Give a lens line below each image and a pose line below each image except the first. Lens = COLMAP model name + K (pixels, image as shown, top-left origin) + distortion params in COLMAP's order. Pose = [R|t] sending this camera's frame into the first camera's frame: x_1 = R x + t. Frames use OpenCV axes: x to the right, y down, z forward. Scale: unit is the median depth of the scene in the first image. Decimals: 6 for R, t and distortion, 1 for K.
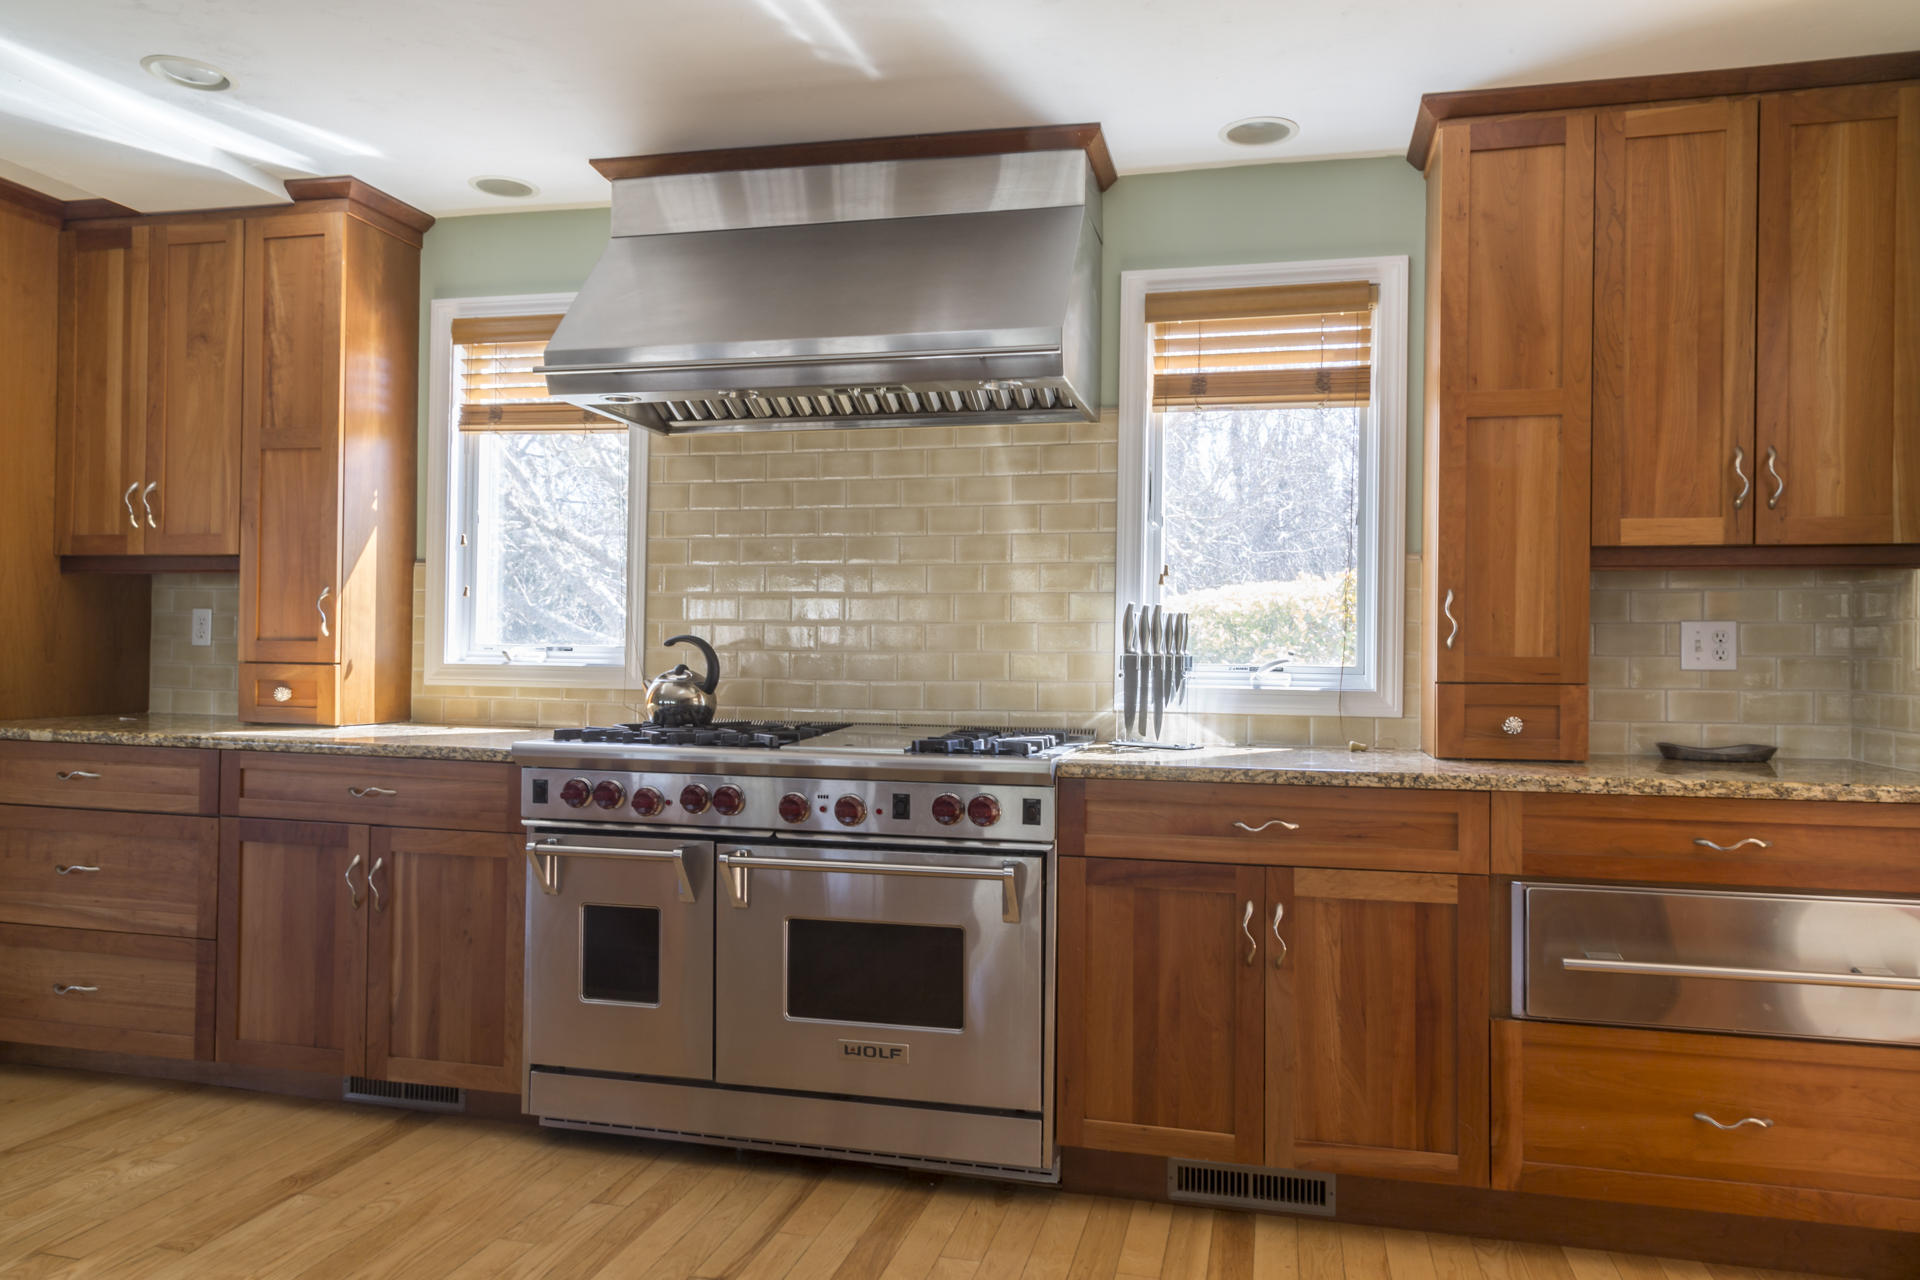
lens RADIAL K [[1322.4, 0, 960.0], [0, 1322.4, 640.0], [0, 0, 1]] dist [0.008873, 0.002775]
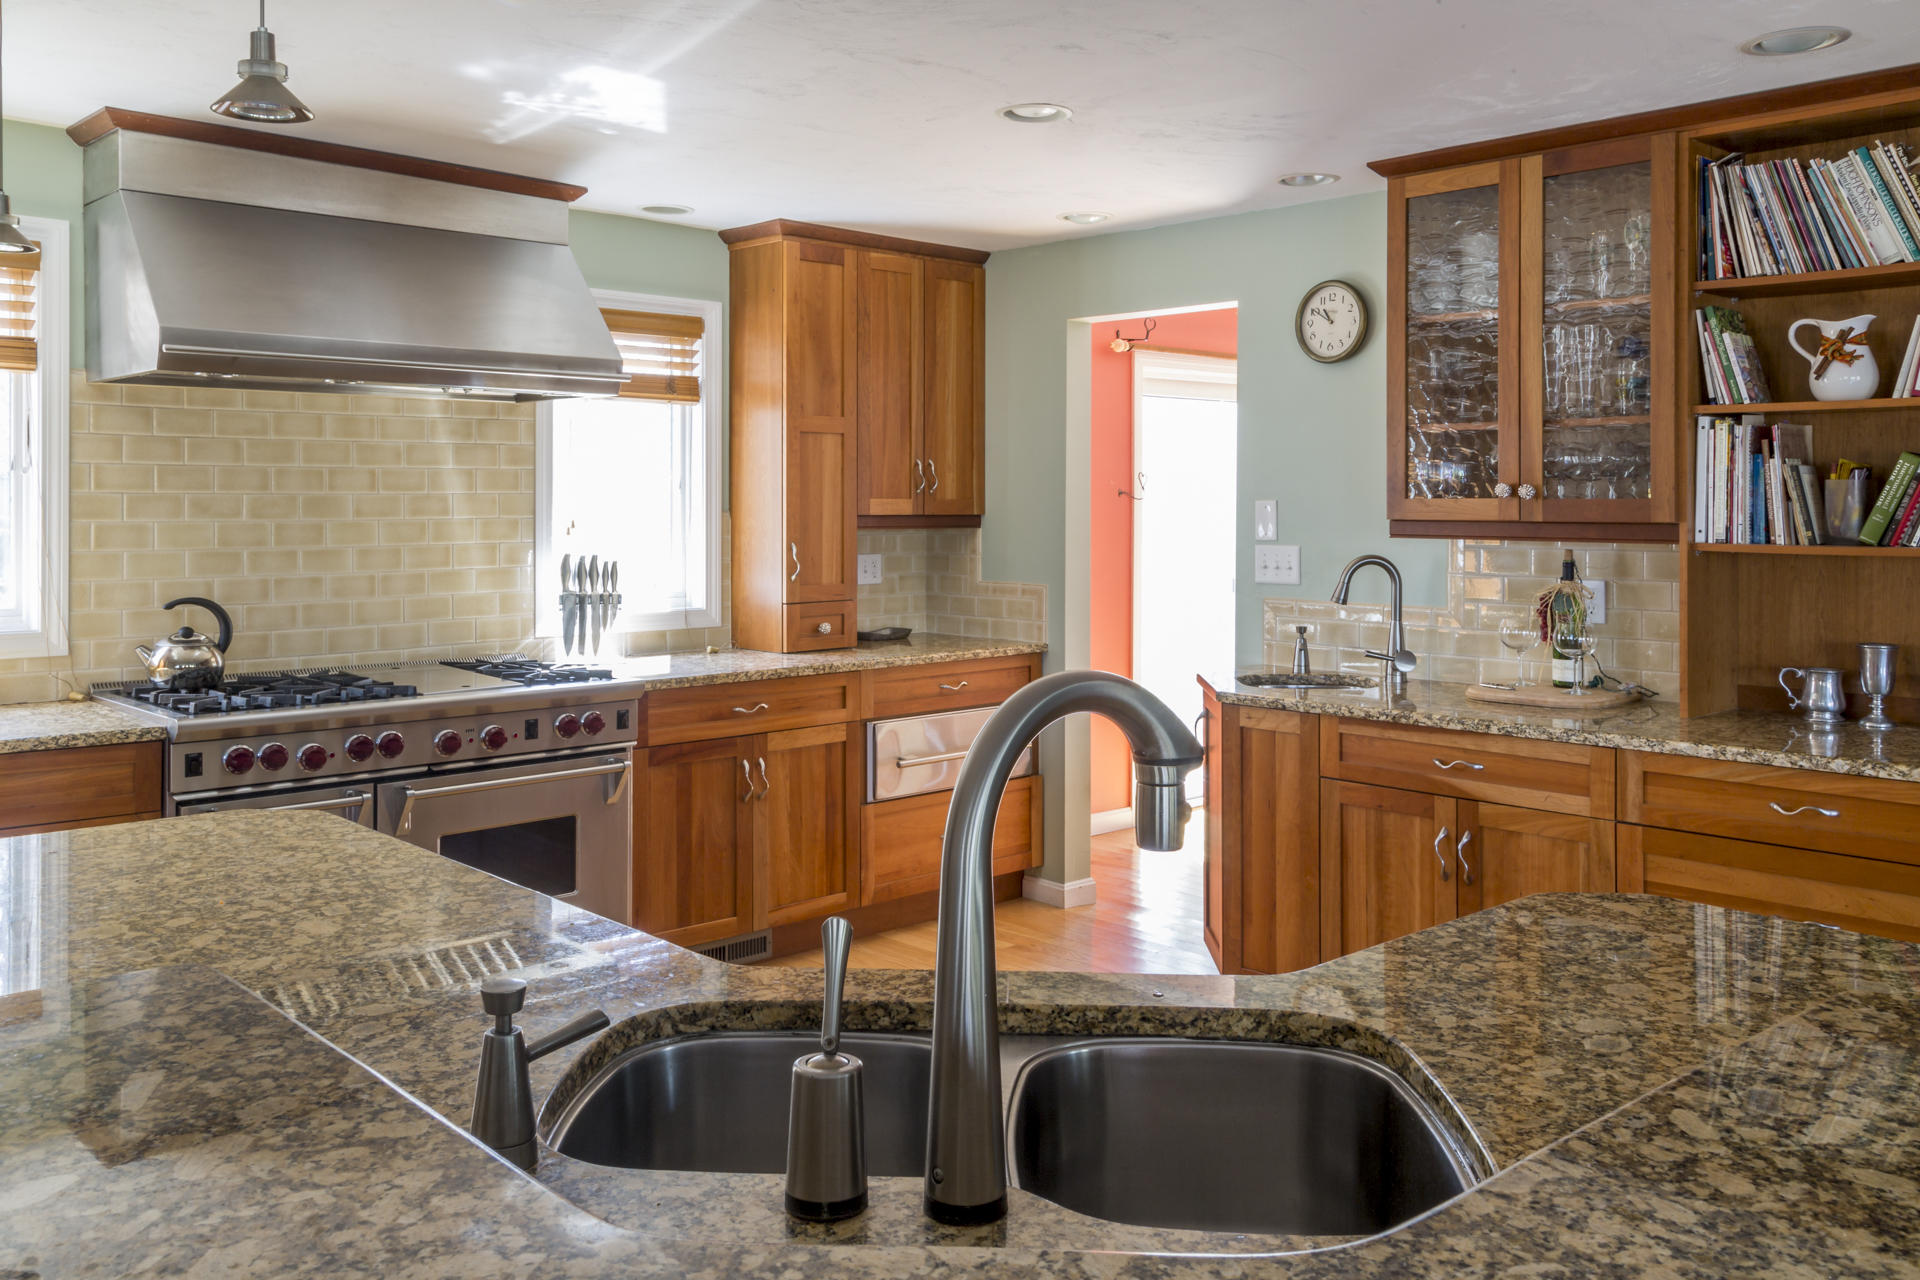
lens RADIAL K [[1606.2, 0, 956.6], [0, 1606.2, 525.6], [0, 0, 1]] dist [0.006568, 0.003894]
pose [[0.542023, -0.023620, 0.840032, -1.011852], [-0.002288, 0.999560, 0.029582, -0.105265], [-0.840360, -0.017956, 0.541730, -0.158180]]
